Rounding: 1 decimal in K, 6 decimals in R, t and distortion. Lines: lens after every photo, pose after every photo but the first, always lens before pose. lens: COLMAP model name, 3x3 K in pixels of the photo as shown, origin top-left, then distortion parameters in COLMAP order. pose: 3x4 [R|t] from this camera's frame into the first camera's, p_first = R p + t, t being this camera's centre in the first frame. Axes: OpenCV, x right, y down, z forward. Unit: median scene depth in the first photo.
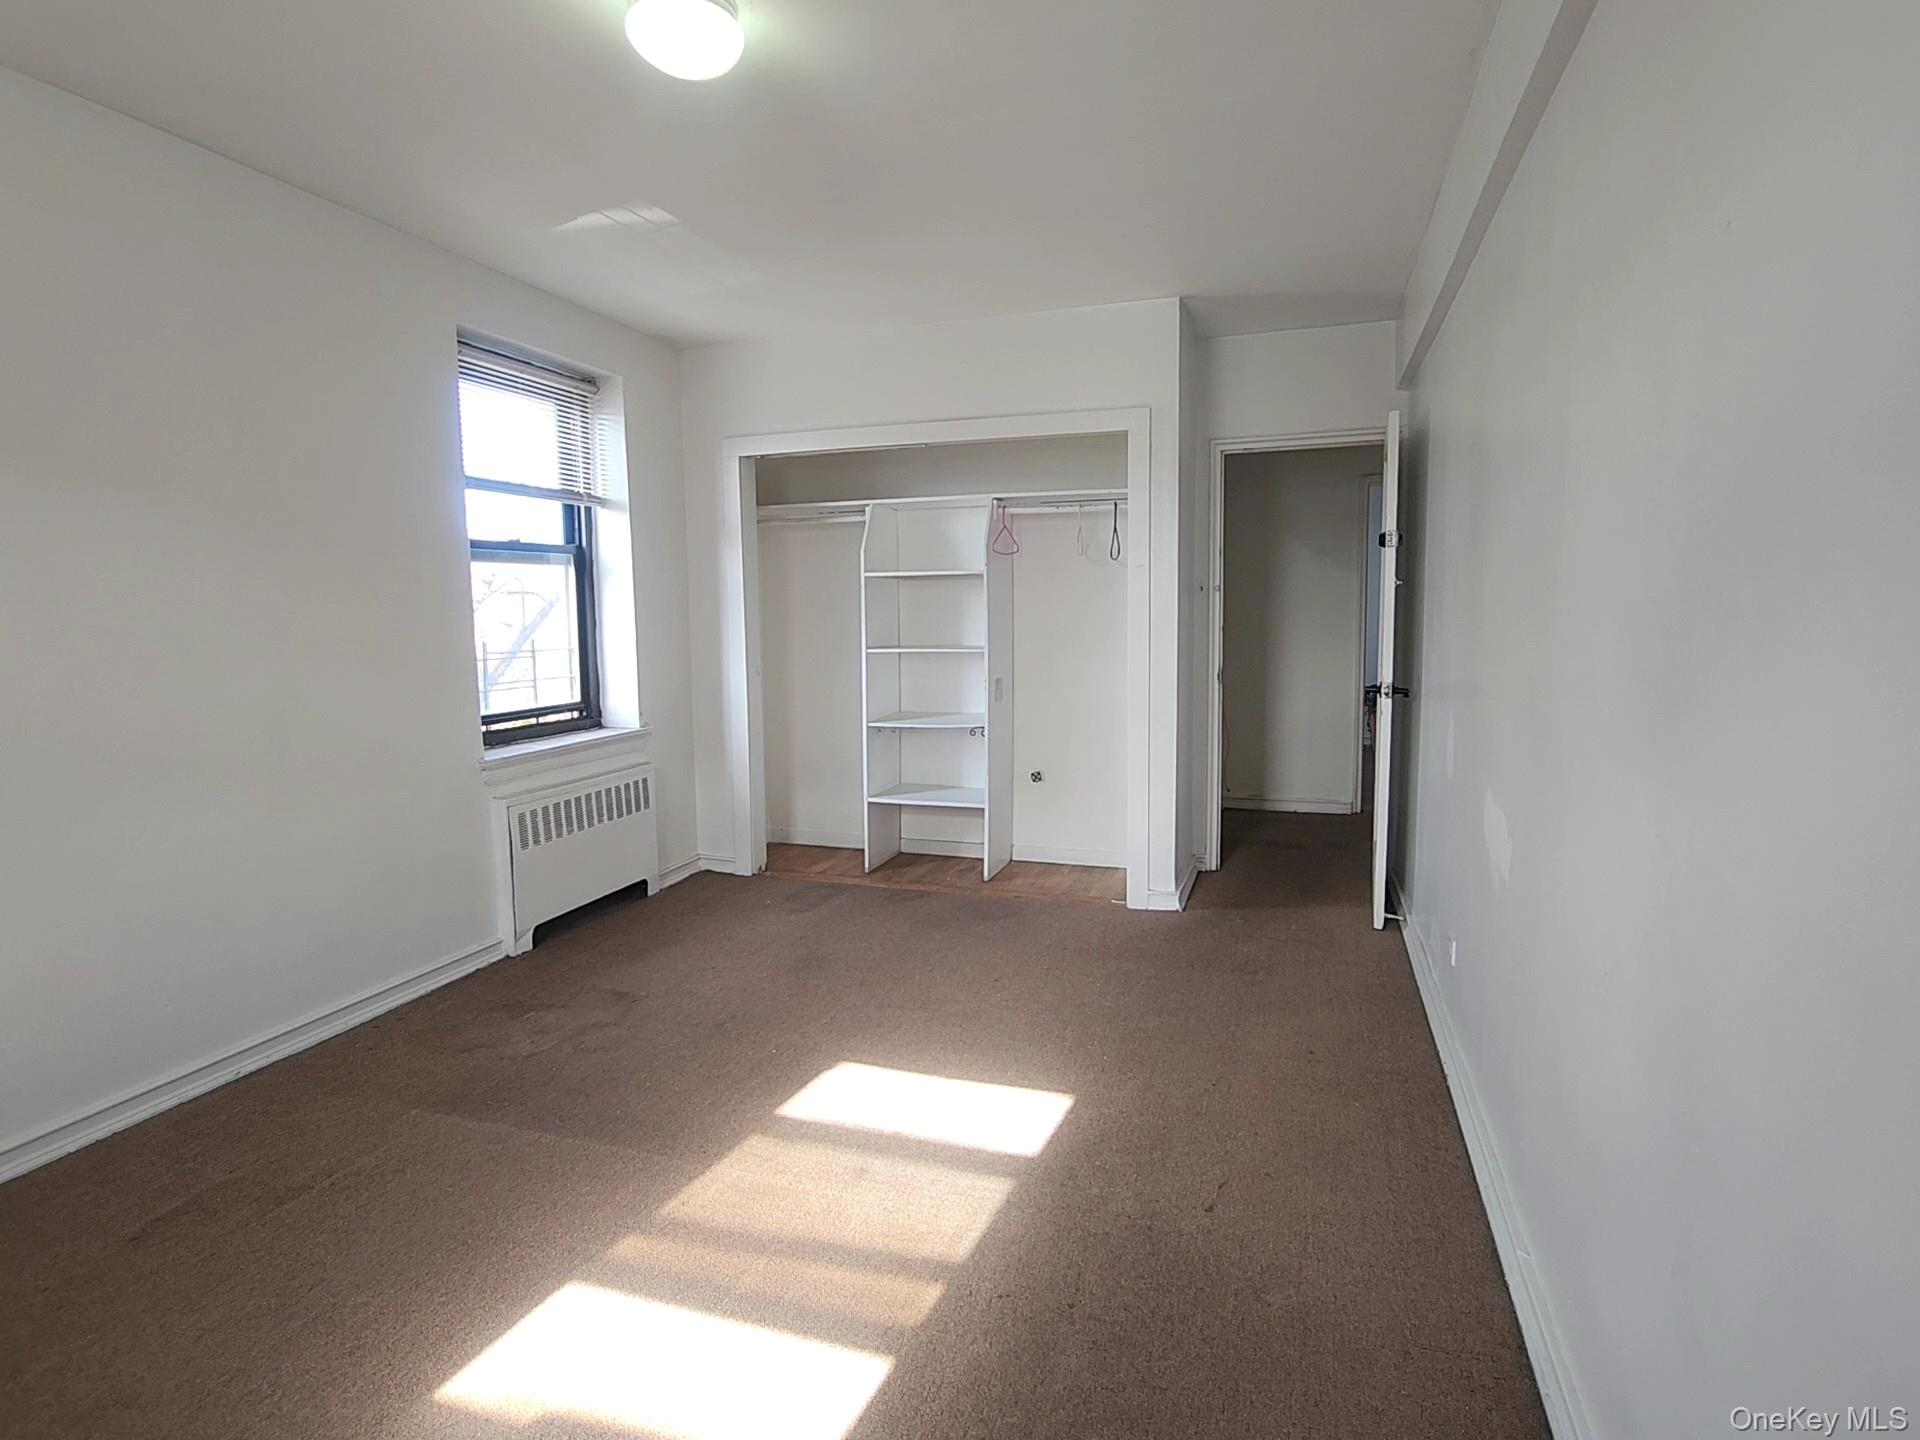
lens RADIAL K [[990.7, 0, 960.0], [0, 990.7, 720.0], [0, 0, 1]] dist [-0.013900, -0.000501]
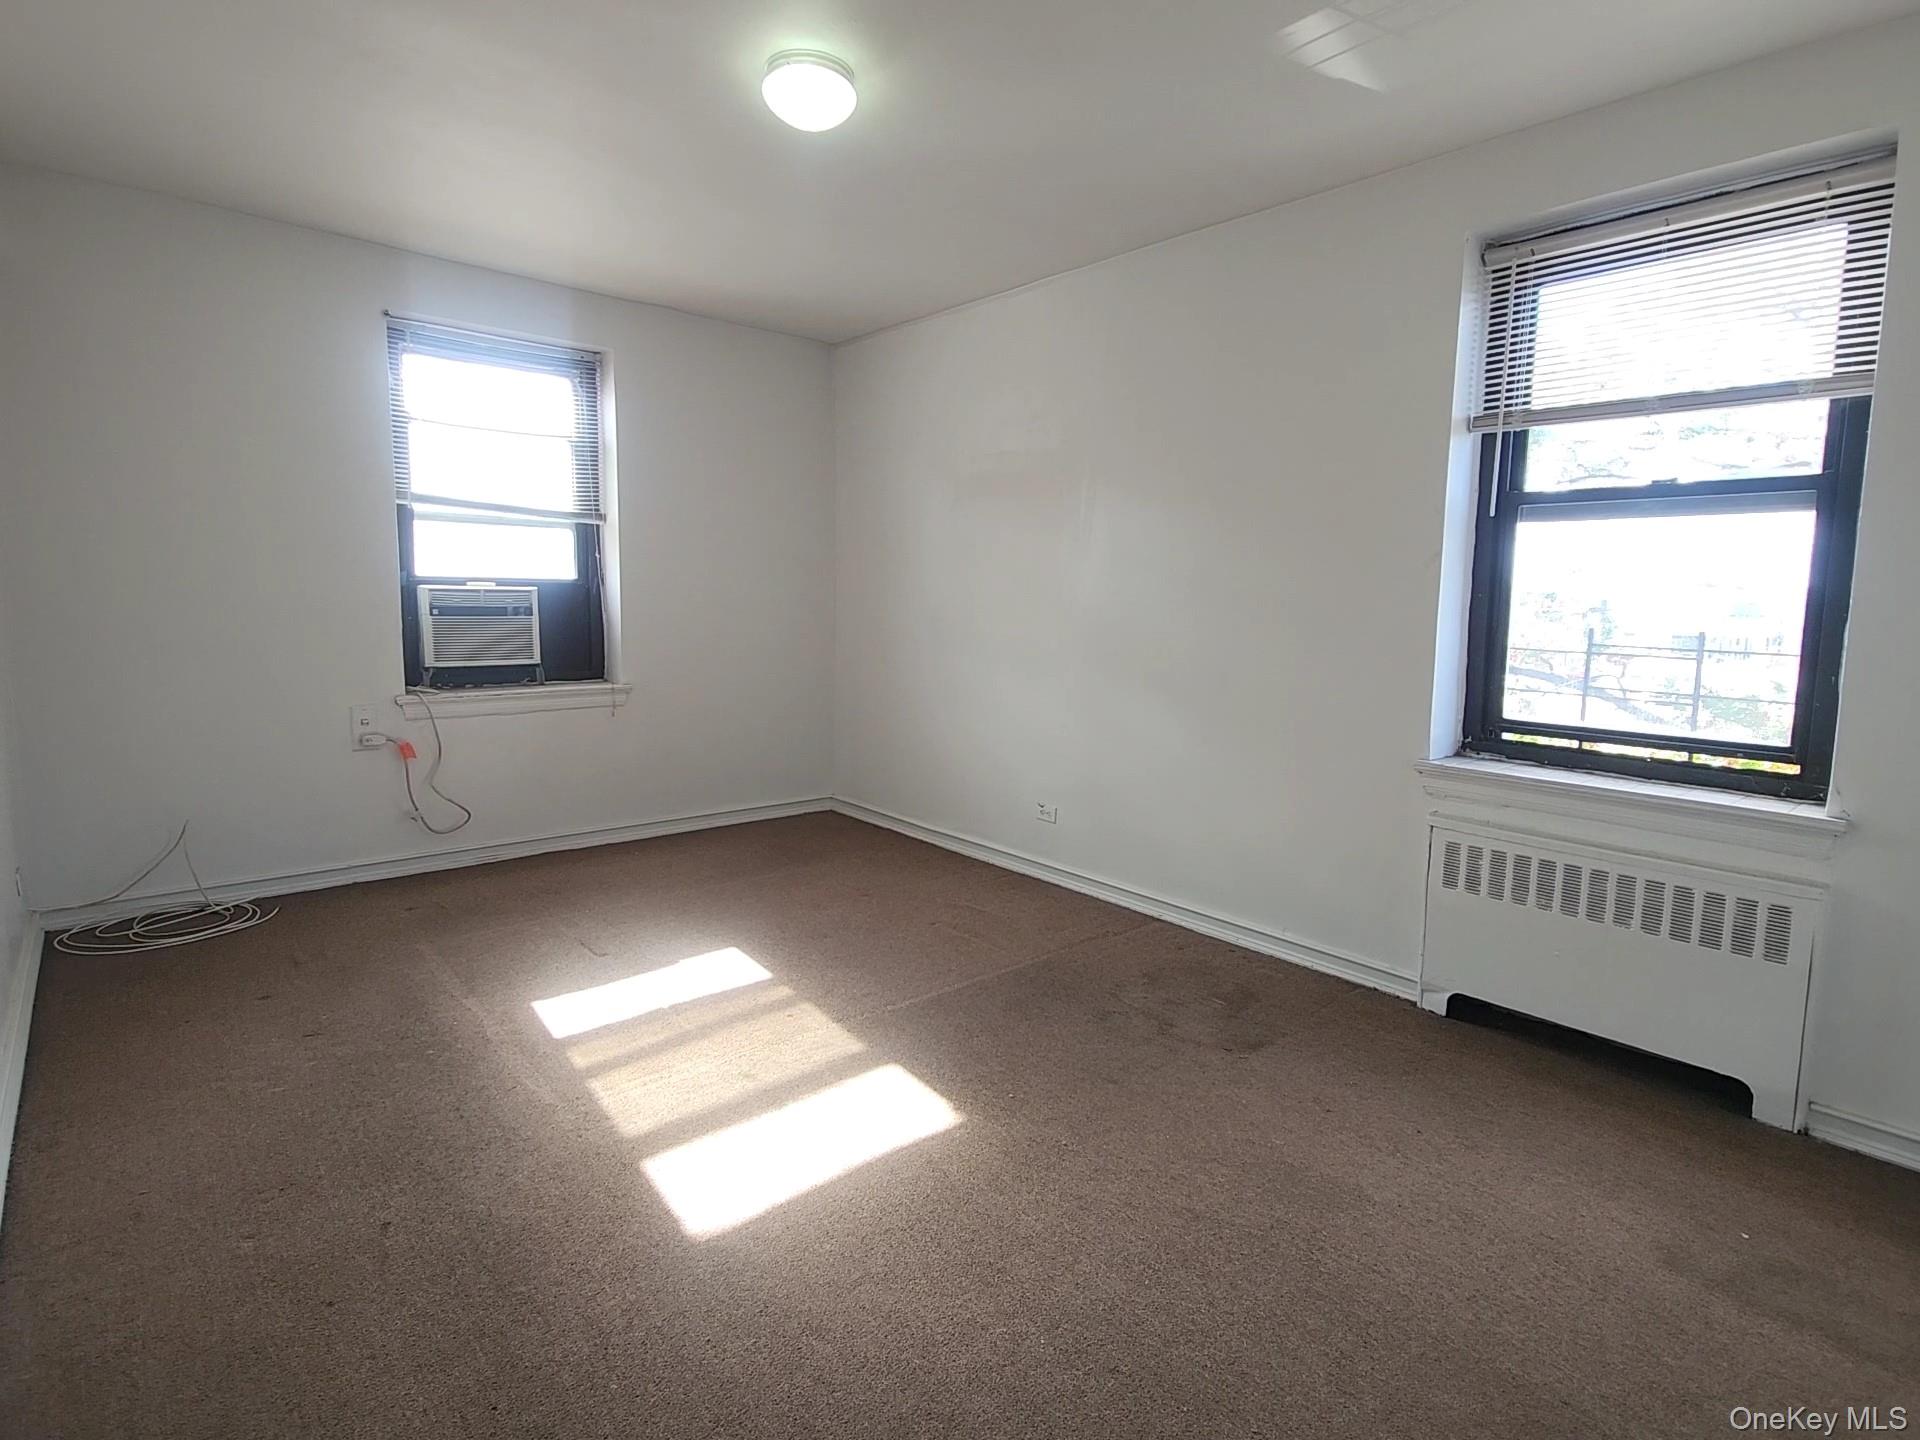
lens RADIAL K [[990.7, 0, 960.0], [0, 990.7, 720.0], [0, 0, 1]] dist [-0.013900, -0.000501]
pose [[-0.506205, 0.124363, -0.853399, 0.388190], [-0.108612, 0.972476, 0.206140, -0.112703], [0.855546, 0.197039, -0.478765, 0.967065]]
